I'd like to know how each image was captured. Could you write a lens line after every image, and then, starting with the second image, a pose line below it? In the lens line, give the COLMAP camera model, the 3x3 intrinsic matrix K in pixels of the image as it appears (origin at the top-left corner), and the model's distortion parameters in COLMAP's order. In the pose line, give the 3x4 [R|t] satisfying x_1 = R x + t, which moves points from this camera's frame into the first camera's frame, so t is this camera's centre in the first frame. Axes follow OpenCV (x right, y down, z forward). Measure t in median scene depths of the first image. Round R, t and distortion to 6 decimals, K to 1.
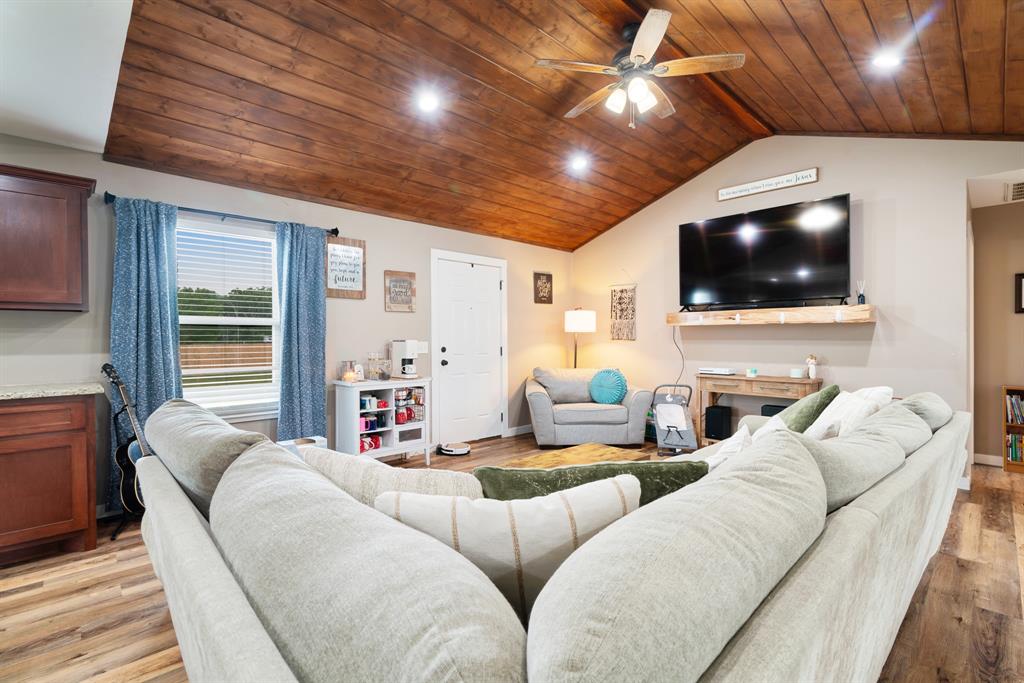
lens RADIAL K [[466.5, 0, 506.6], [0, 466.5, 340.8], [0, 0, 1]] dist [-0.001505, 0.000737]
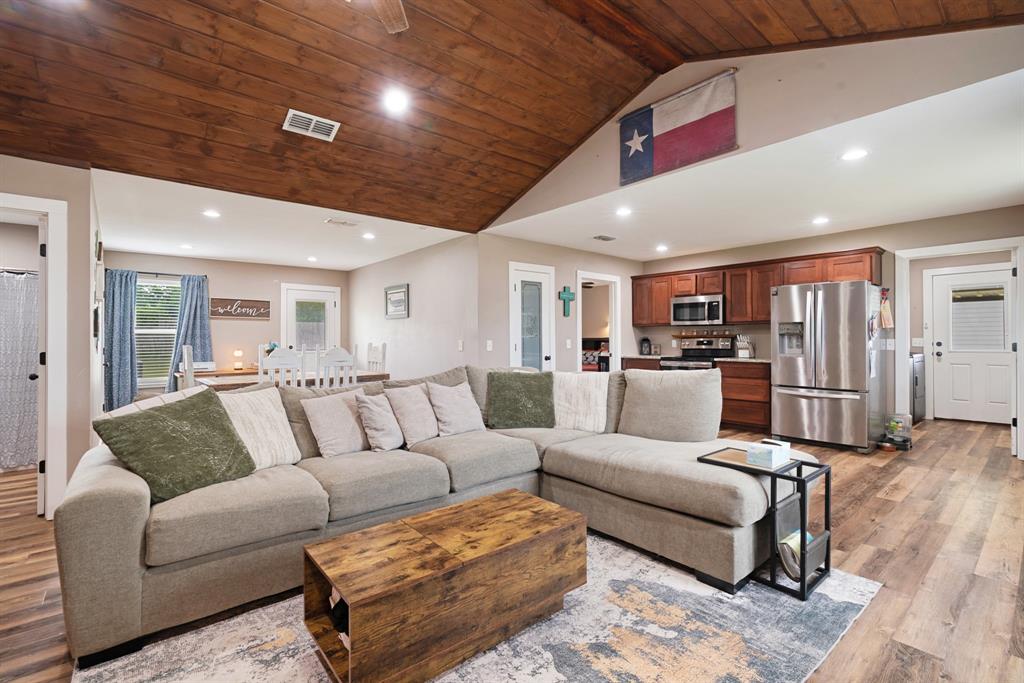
lens RADIAL K [[465.3, 0, 497.9], [0, 465.3, 341.0], [0, 0, 1]] dist [0.000520, 0.000519]
pose [[-0.997819, 0.009004, 0.065387, 0.027605], [0.009693, 0.999901, 0.010235, -0.005921], [-0.065289, 0.010846, -0.997807, 1.181347]]
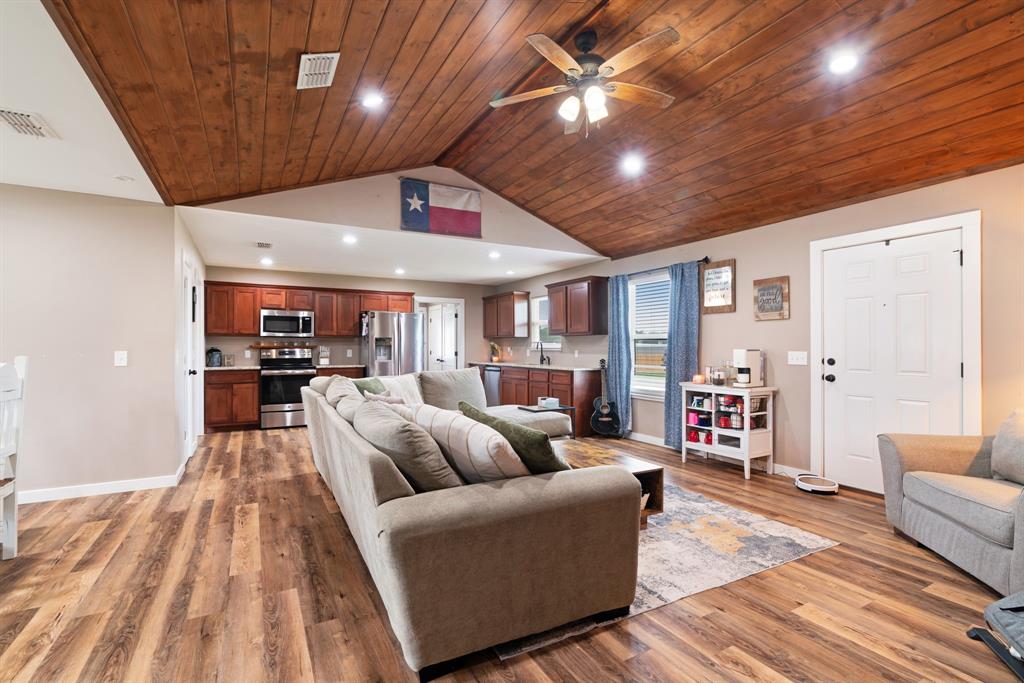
lens RADIAL K [[470.1, 0, 506.8], [0, 470.1, 348.2], [0, 0, 1]] dist [-0.001377, 0.000185]
pose [[-0.248017, 0.004777, -0.968744, 0.942382], [-0.004298, 0.999973, 0.006032, -0.008518], [0.968746, 0.005659, -0.247989, 0.796078]]
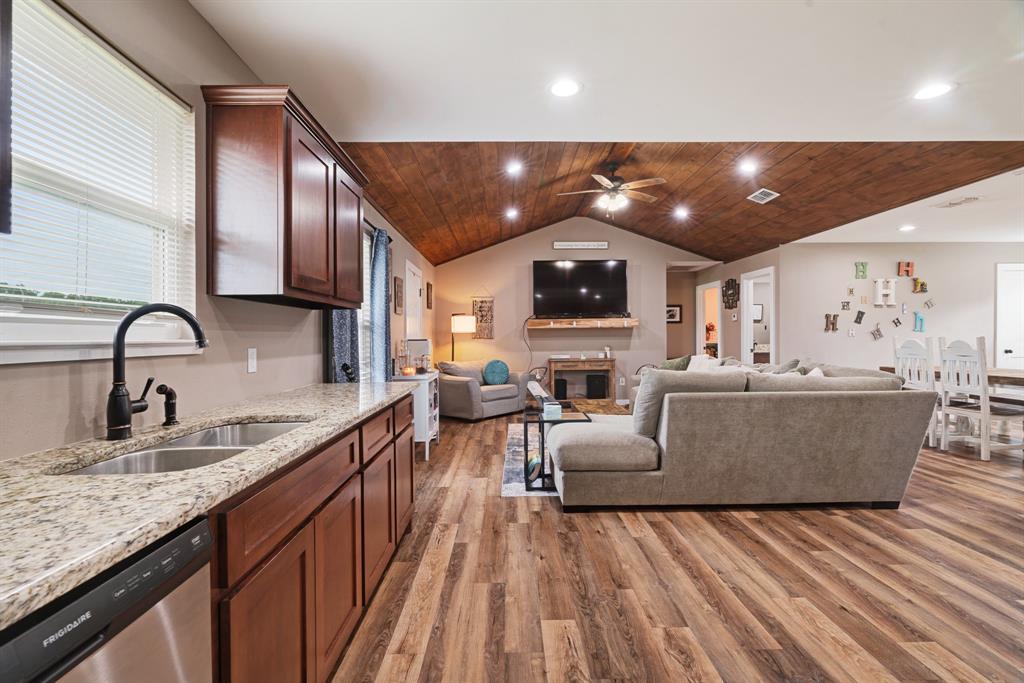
lens RADIAL K [[463.1, 0, 511.8], [0, 463.1, 335.9], [0, 0, 1]] dist [-0.000122, 0.000746]
pose [[0.680328, -0.003405, 0.732900, -0.960834], [0.012242, 0.999902, -0.006719, 0.001567], [-0.732806, 0.013543, 0.680303, 0.050200]]
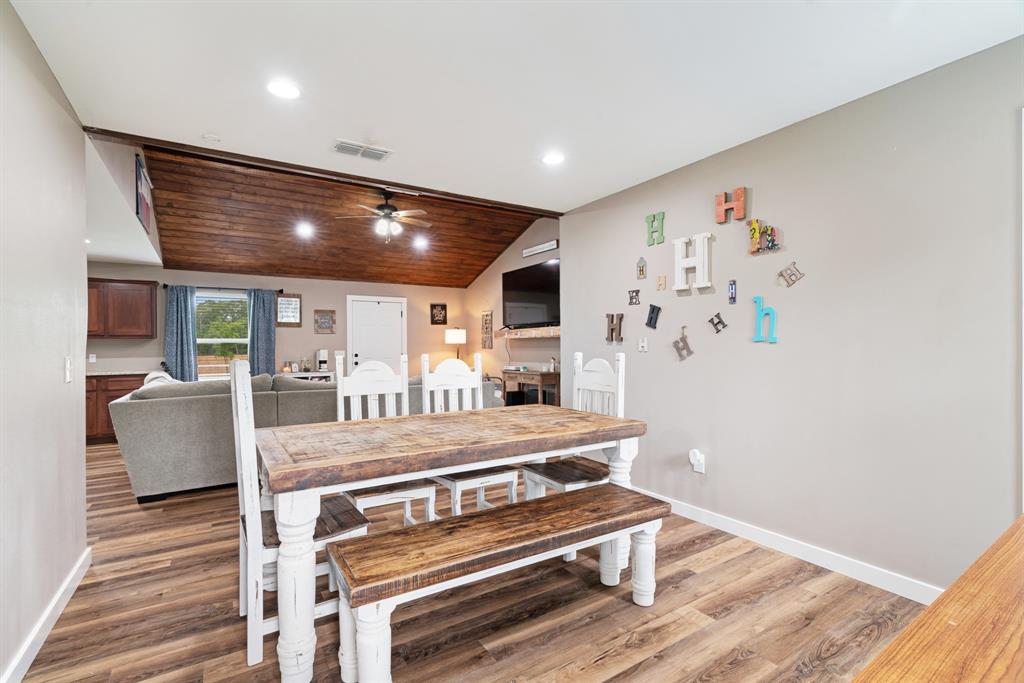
lens RADIAL K [[466.5, 0, 506.6], [0, 466.5, 340.8], [0, 0, 1]] dist [-0.001505, 0.000737]
pose [[0.981652, -0.010482, -0.190393, 0.844035], [0.007224, 0.999816, -0.017795, 0.000836], [0.190544, 0.016093, 0.981547, -0.624824]]
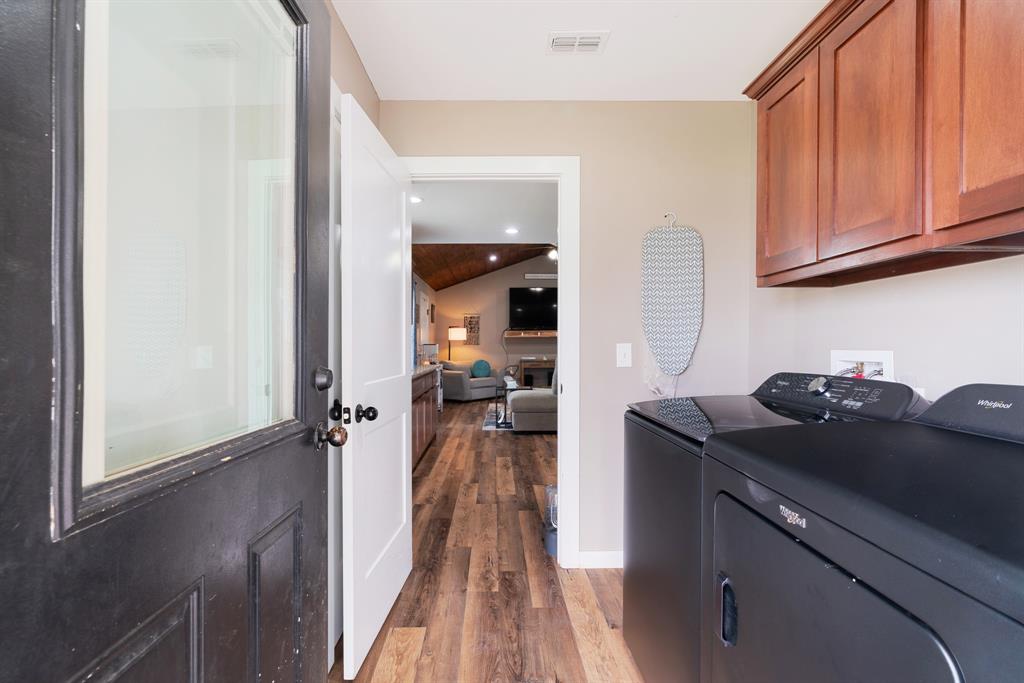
lens RADIAL K [[465.3, 0, 497.9], [0, 465.3, 341.0], [0, 0, 1]] dist [0.000520, 0.000519]
pose [[0.682415, 0.005062, 0.730948, -1.439352], [0.006871, 0.999887, -0.013339, 0.013303], [-0.730933, 0.014126, 0.682303, -0.441607]]
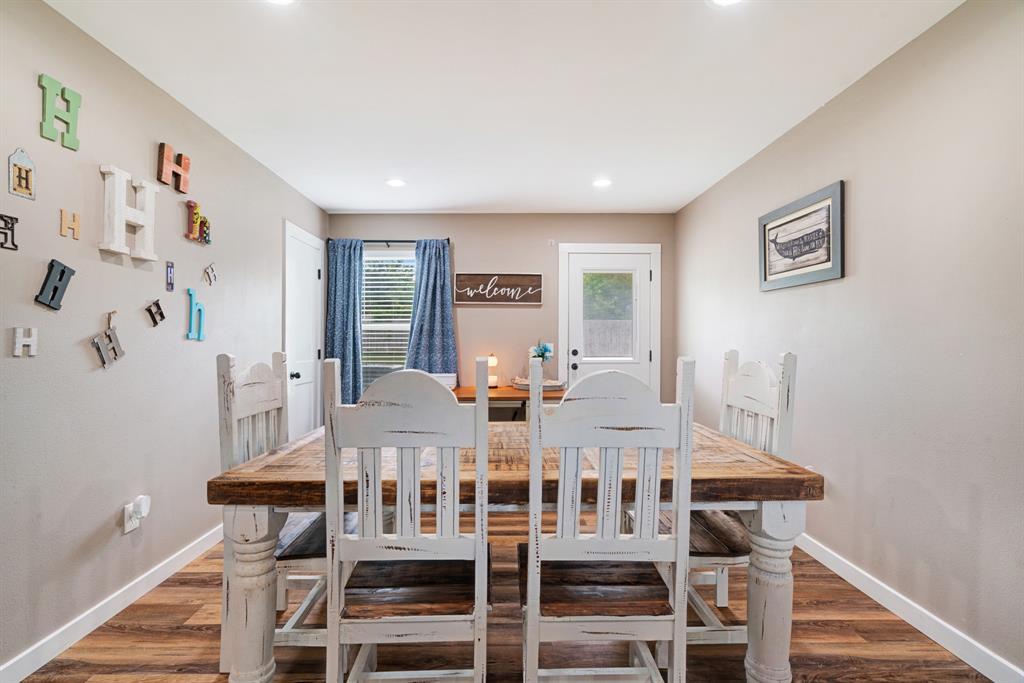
lens RADIAL K [[466.5, 0, 506.6], [0, 466.5, 340.8], [0, 0, 1]] dist [-0.001505, 0.000737]
pose [[-0.742793, 0.001784, 0.669519, 0.364685], [0.009514, 0.999924, 0.007891, -0.006043], [-0.669453, 0.012231, -0.742753, 0.287510]]
